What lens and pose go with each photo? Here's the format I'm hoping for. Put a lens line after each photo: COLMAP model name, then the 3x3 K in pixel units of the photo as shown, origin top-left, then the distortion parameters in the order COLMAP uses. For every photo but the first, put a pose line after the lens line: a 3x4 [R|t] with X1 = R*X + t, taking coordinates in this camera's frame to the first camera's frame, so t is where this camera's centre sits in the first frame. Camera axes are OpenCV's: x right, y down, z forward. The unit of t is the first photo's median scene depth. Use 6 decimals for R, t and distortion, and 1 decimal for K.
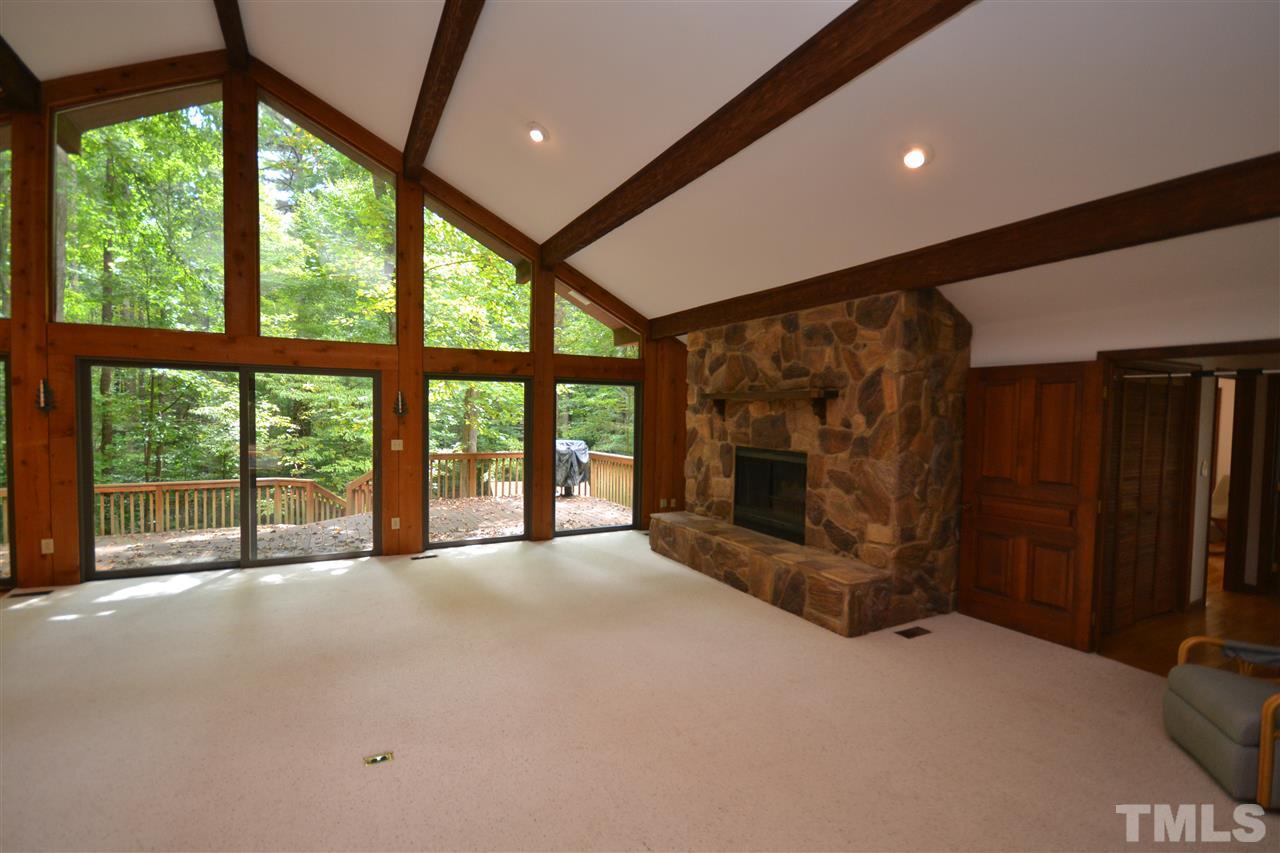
lens RADIAL K [[572.6, 0, 647.8], [0, 572.6, 436.1], [0, 0, 1]] dist [0.005305, -0.006350]
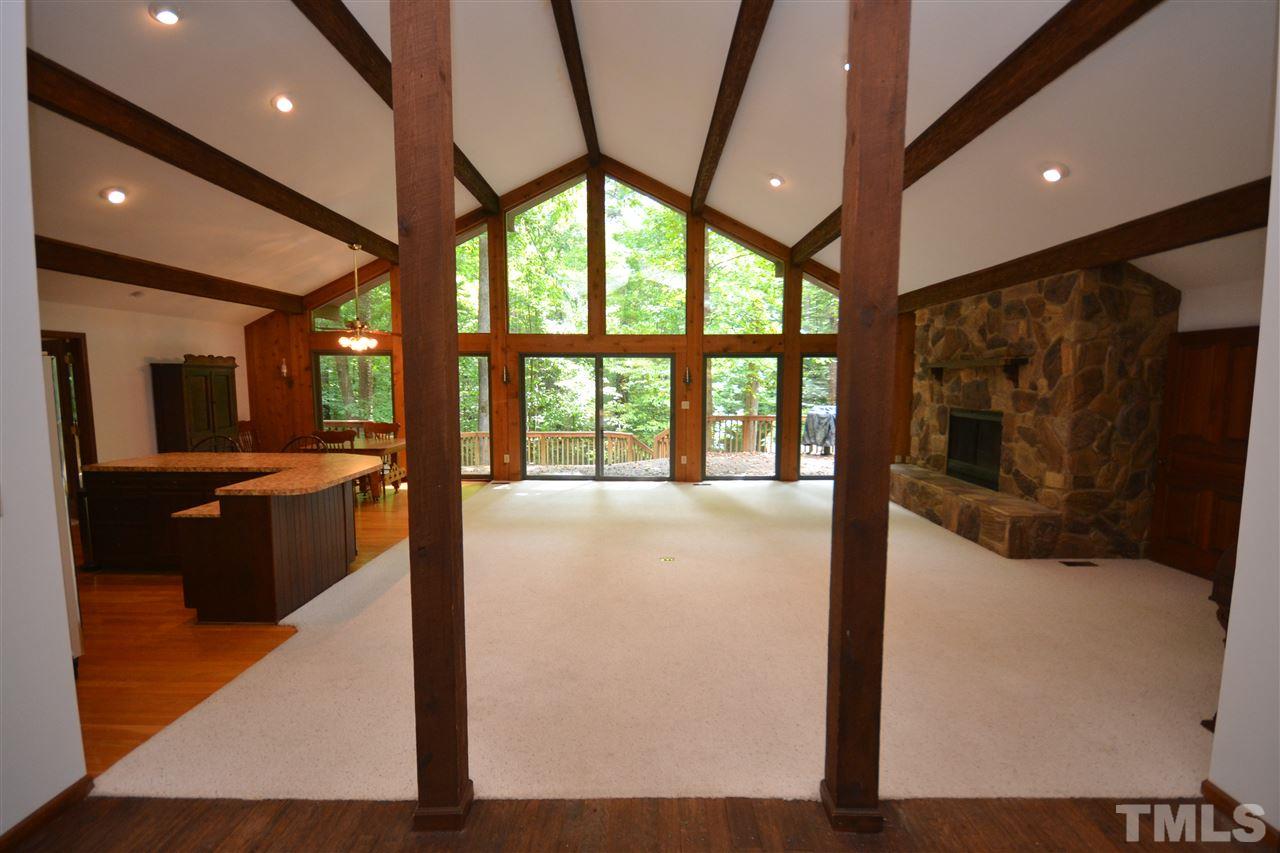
lens RADIAL K [[572.6, 0, 640.5], [0, 572.6, 432.2], [0, 0, 1]] dist [0.005305, -0.006350]
pose [[0.873016, 0.029588, -0.486793, 0.173214], [-0.007399, 0.998847, 0.047441, 0.017097], [0.487635, -0.037815, 0.872228, -0.322298]]
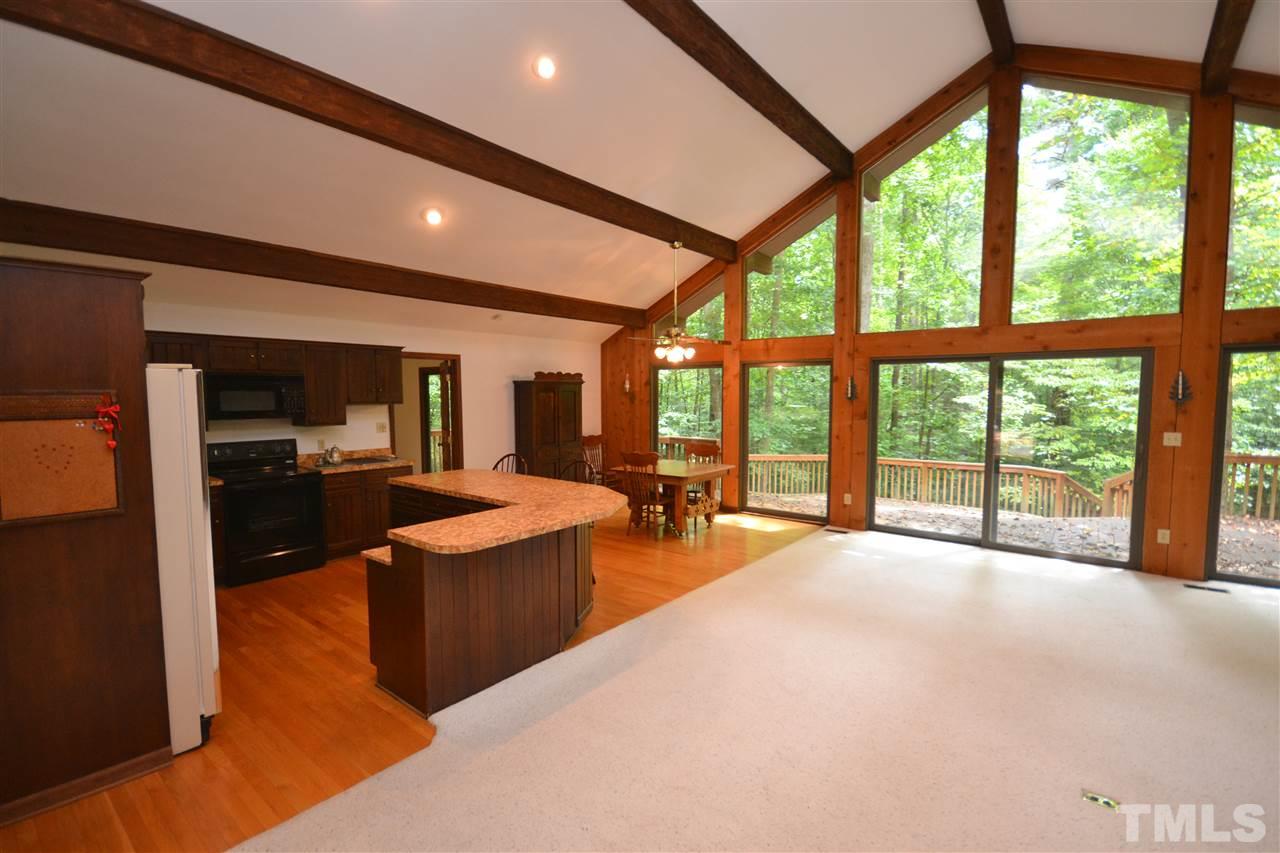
lens RADIAL K [[572.6, 0, 641.7], [0, 572.6, 435.8], [0, 0, 1]] dist [0.005305, -0.006350]
pose [[0.384617, 0.049647, -0.921740, 0.014228], [-0.030746, 0.998688, 0.040962, 0.000523], [0.922564, 0.012585, 0.385639, 0.012631]]
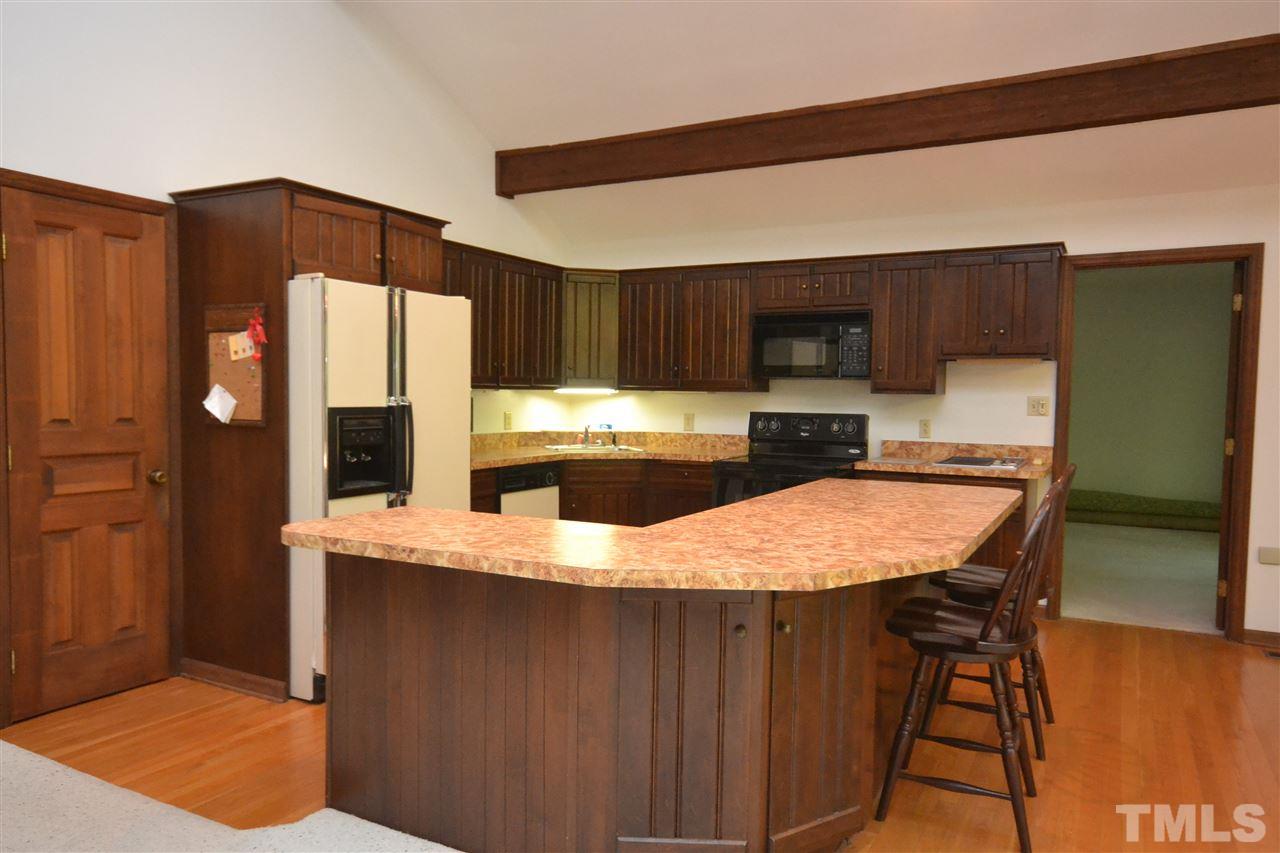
lens RADIAL K [[870.4, 0, 639.2], [0, 870.4, 432.3], [0, 0, 1]] dist [0.013800, 0.002923]
pose [[-0.834709, -0.003226, -0.550682, -0.392189], [-0.053556, 0.995718, 0.075345, 0.027453], [0.548081, 0.092383, -0.831308, 0.505918]]
